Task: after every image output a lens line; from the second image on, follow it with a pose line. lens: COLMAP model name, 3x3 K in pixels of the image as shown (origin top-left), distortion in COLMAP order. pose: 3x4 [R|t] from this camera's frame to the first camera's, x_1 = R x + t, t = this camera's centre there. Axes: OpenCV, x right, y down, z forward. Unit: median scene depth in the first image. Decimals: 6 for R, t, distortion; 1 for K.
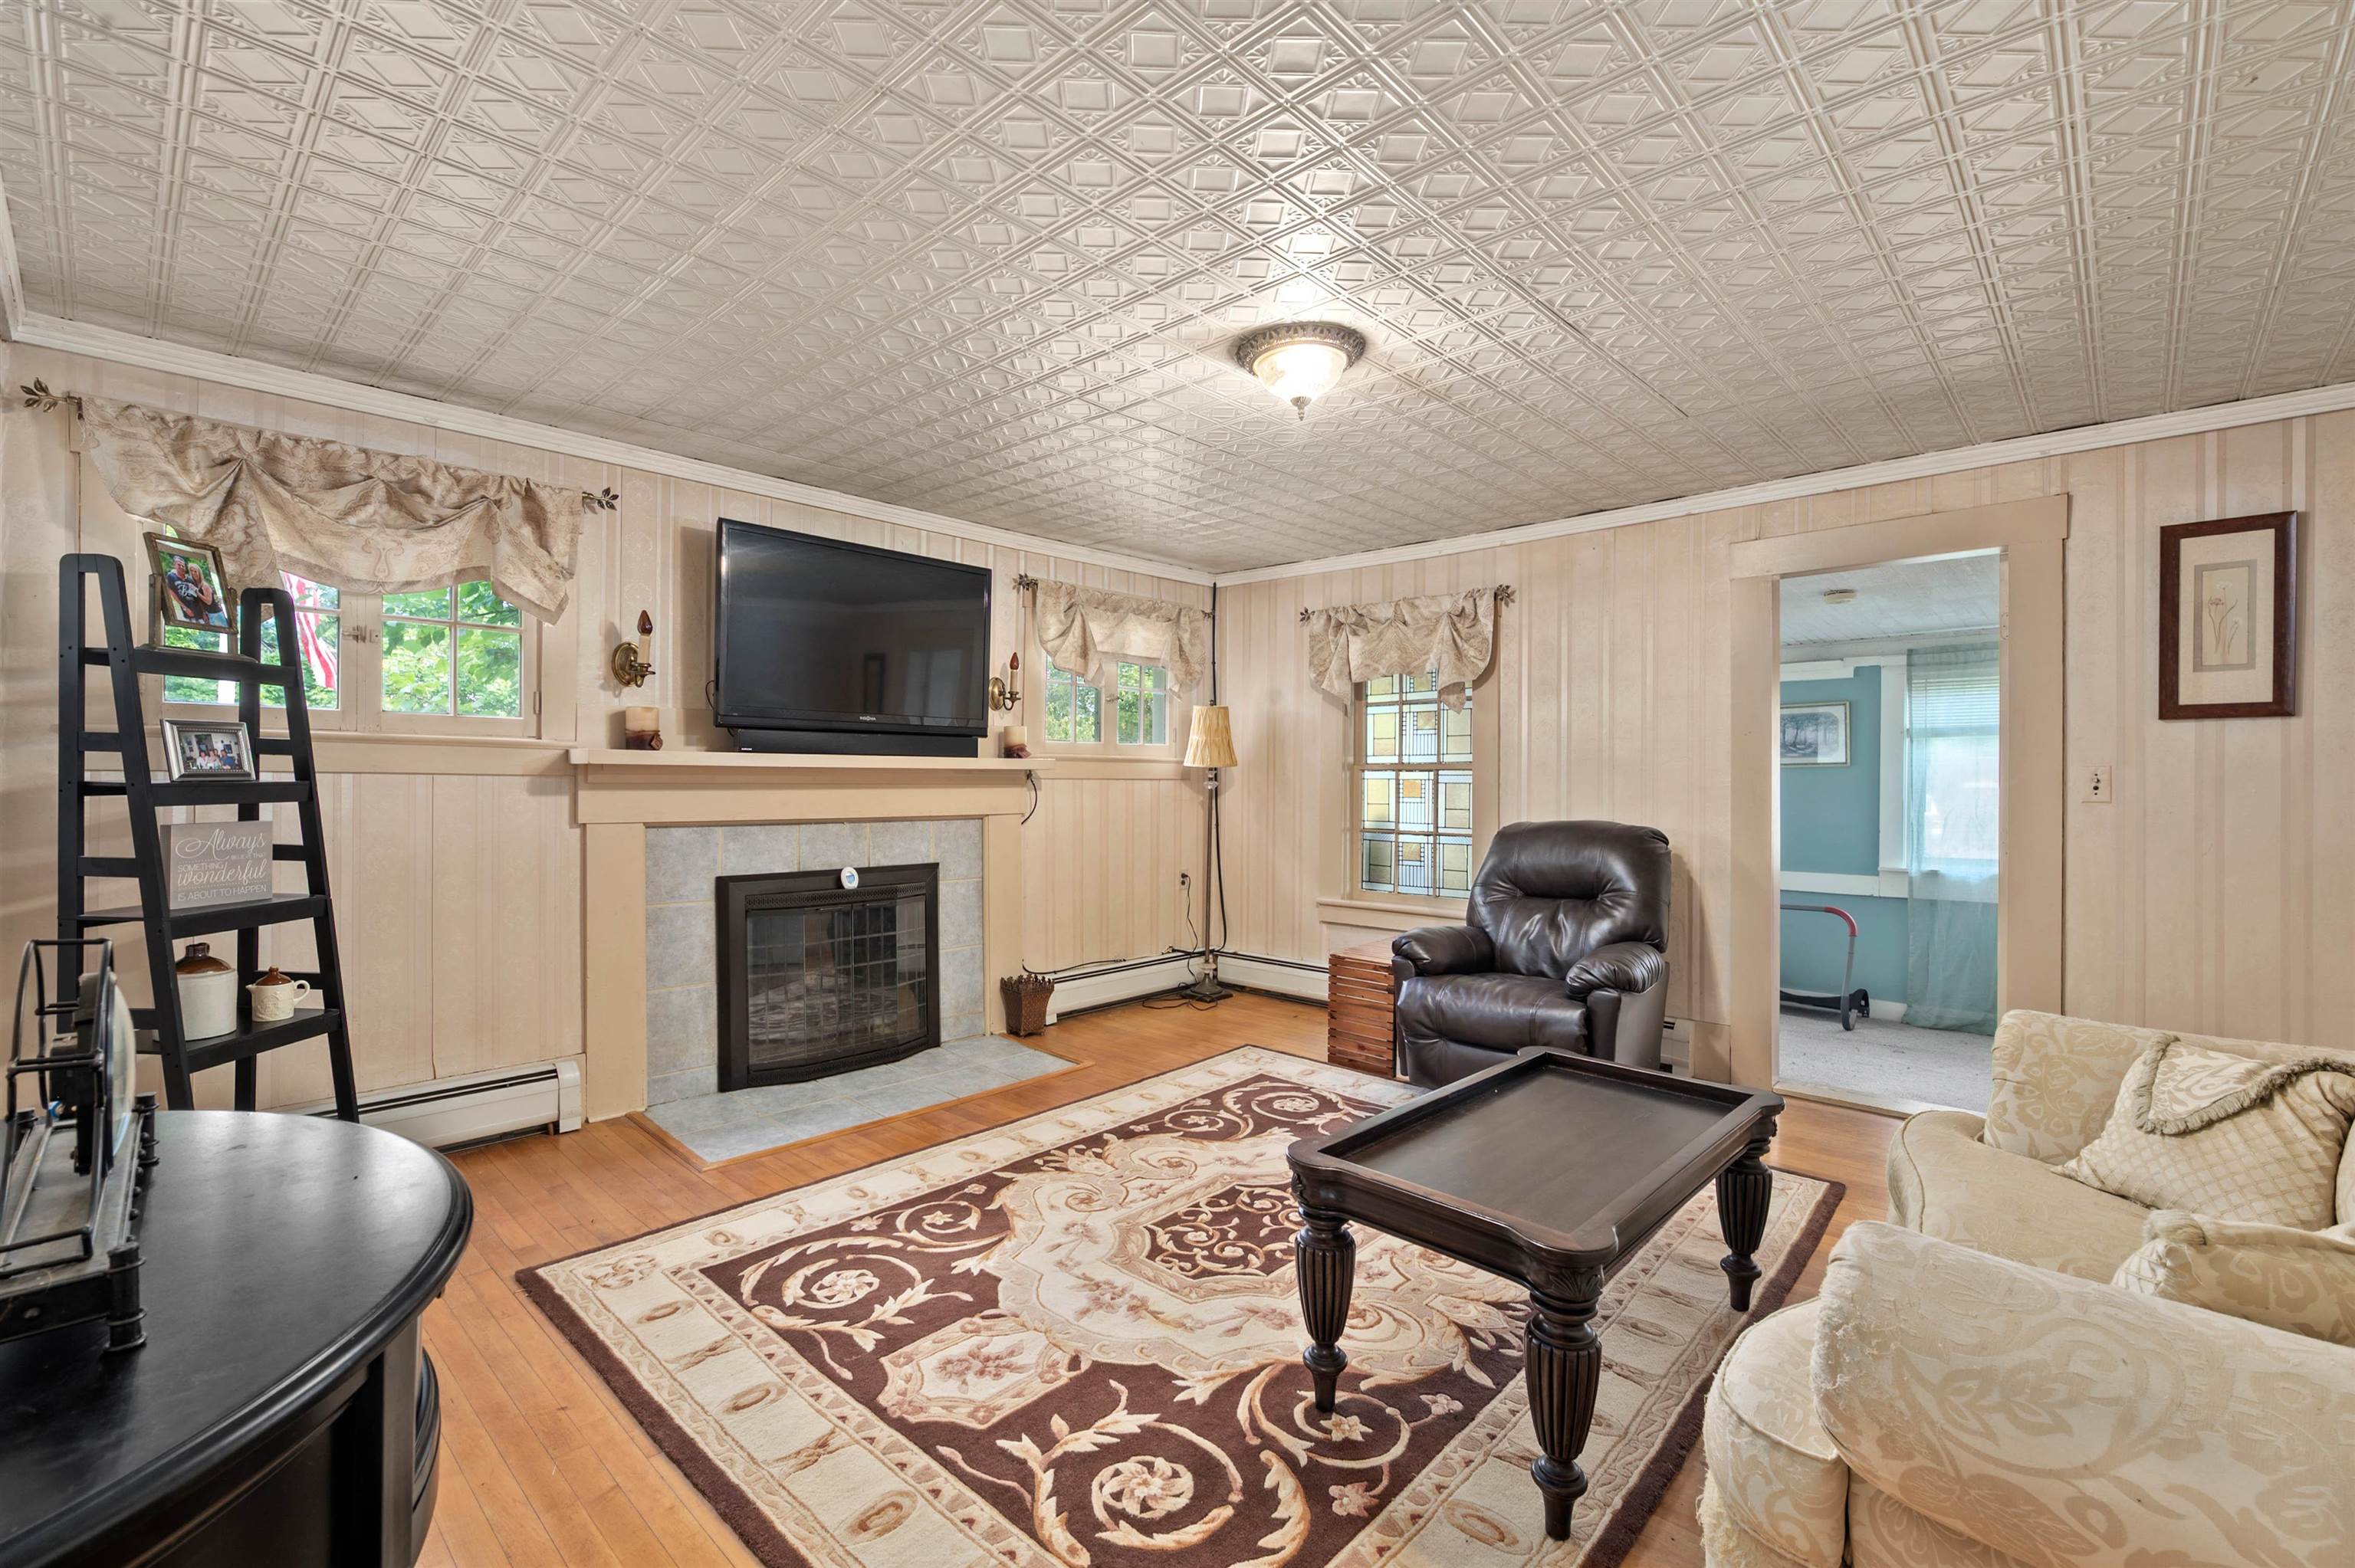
lens RADIAL K [[1021.2, 0, 1182.1], [0, 1021.2, 798.2], [0, 0, 1]] dist [-0.000643, 0.000638]
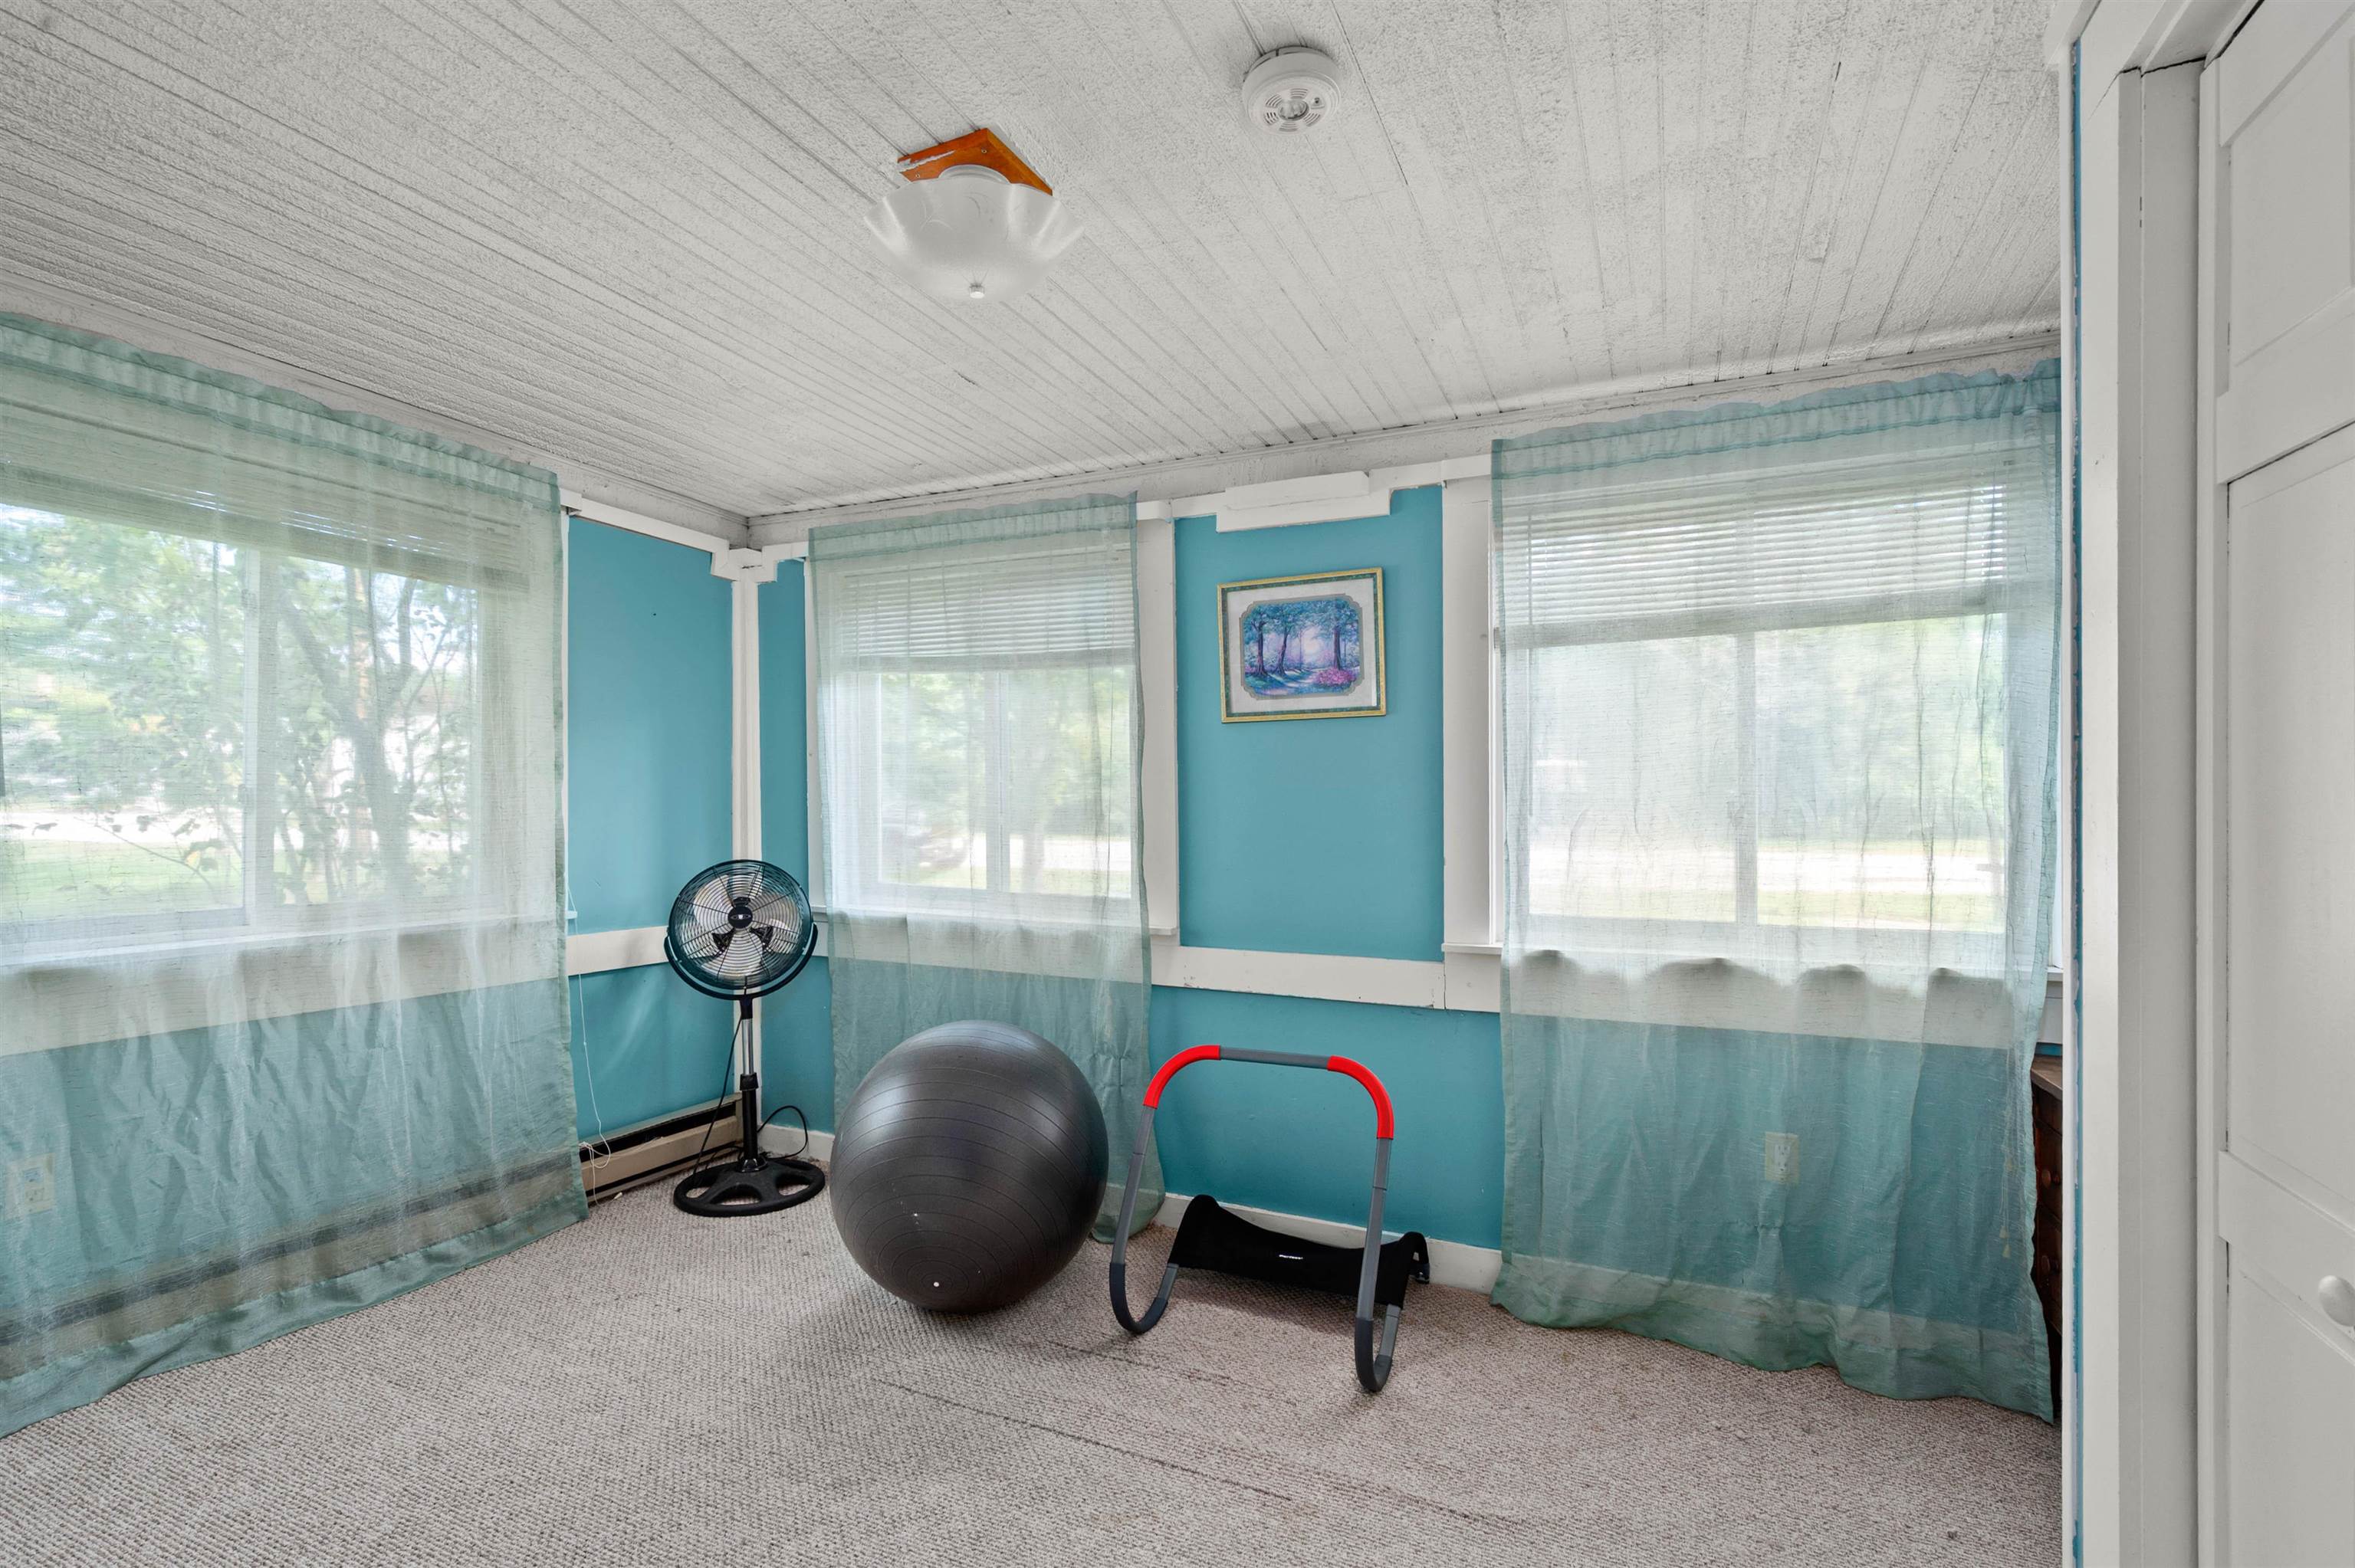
lens RADIAL K [[1021.2, 0, 1182.1], [0, 1021.2, 798.2], [0, 0, 1]] dist [-0.000643, 0.000638]
pose [[0.946626, -0.013816, 0.322037, 0.445323], [0.013600, 0.999903, 0.002922, 0.002131], [-0.322046, 0.001614, 0.946722, 0.634566]]
